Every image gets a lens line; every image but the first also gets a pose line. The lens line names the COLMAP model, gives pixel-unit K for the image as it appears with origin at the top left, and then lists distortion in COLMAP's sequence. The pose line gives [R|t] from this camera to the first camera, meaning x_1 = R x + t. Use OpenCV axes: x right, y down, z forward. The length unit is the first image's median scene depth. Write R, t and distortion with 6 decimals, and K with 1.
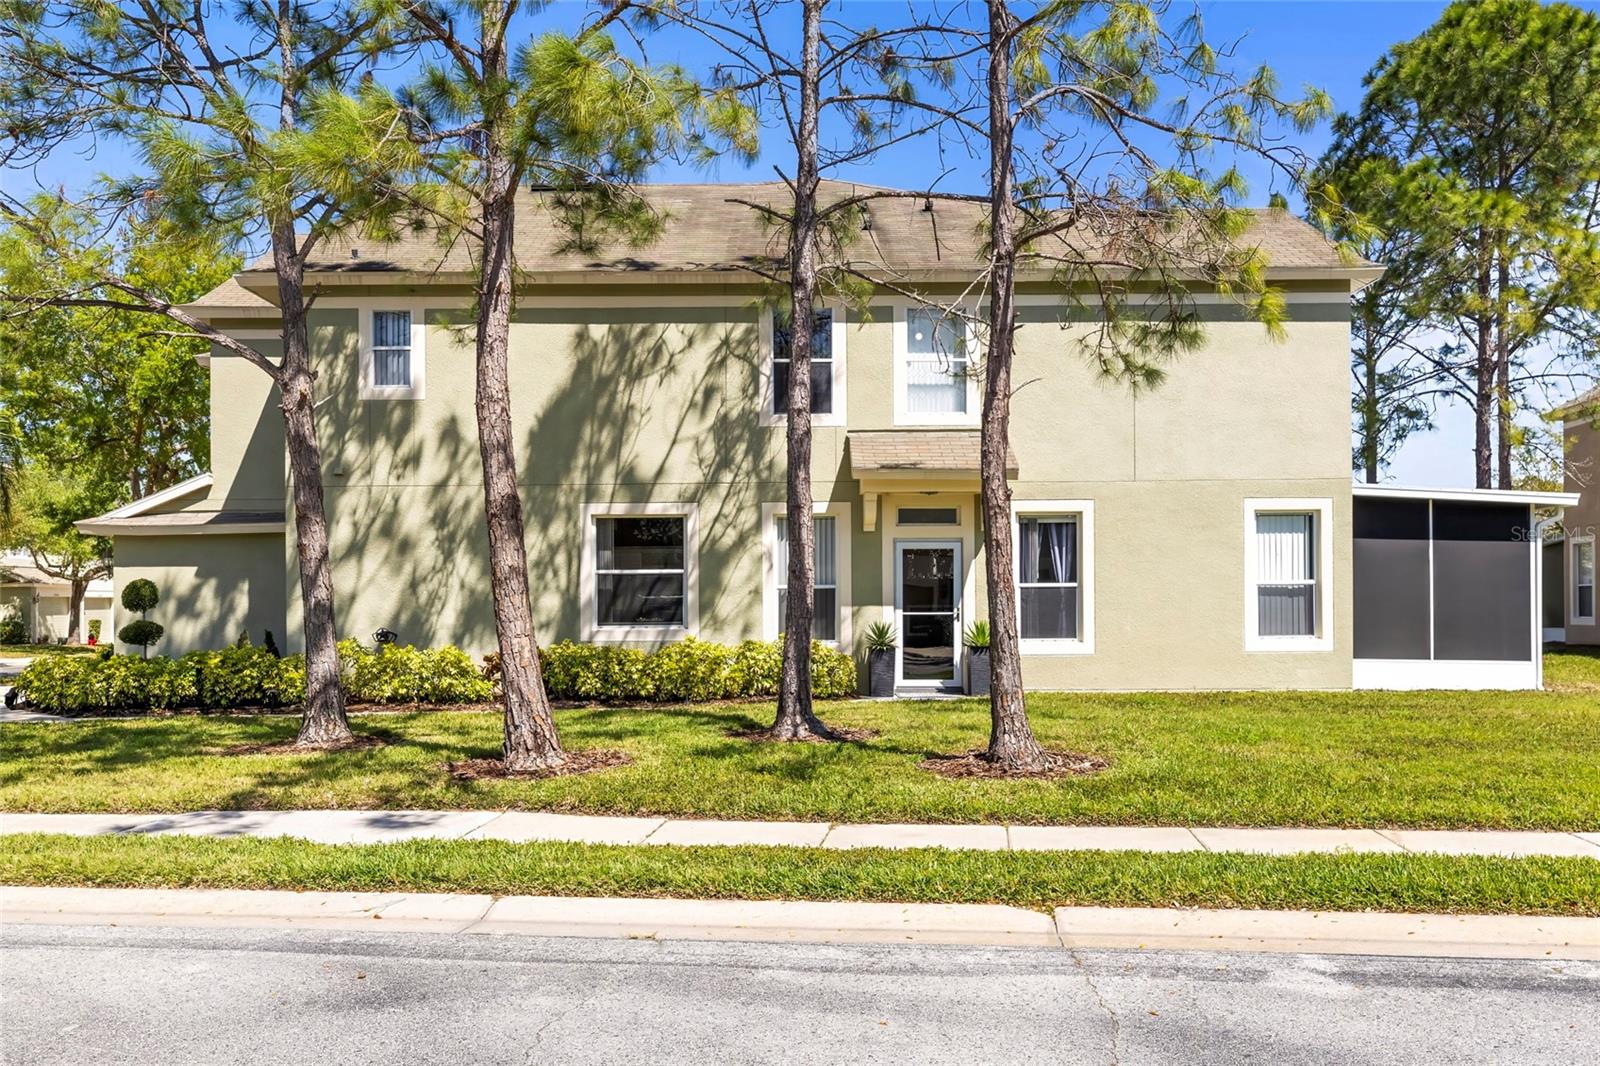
lens RADIAL K [[1181.1, 0, 800.0], [0, 1181.1, 533.0], [0, 0, 1]] dist [-0.048208, 0.000860]
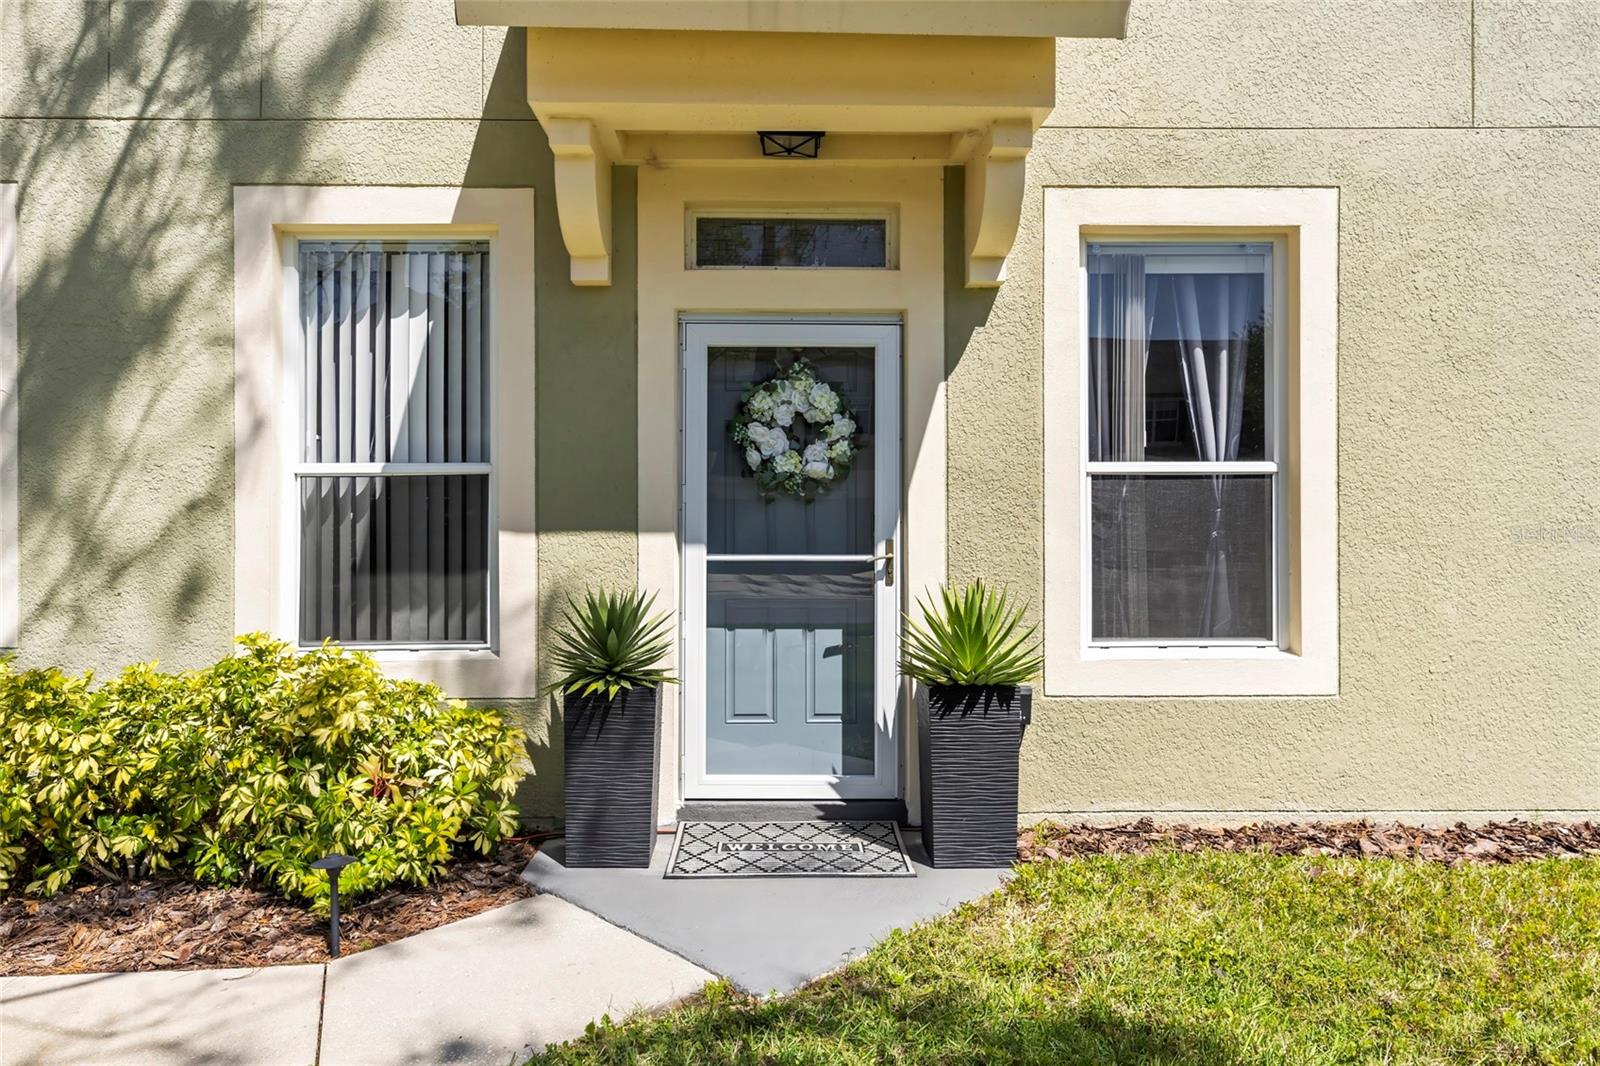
lens RADIAL K [[1032.9, 0, 800.0], [0, 1032.9, 533.0], [0, 0, 1]] dist [0.002038, 0.000738]
pose [[0.999426, 0.000388, 0.033884, 0.101755], [-0.002397, 0.998239, 0.059273, 0.045377], [-0.033801, -0.059320, 0.997667, 0.732824]]
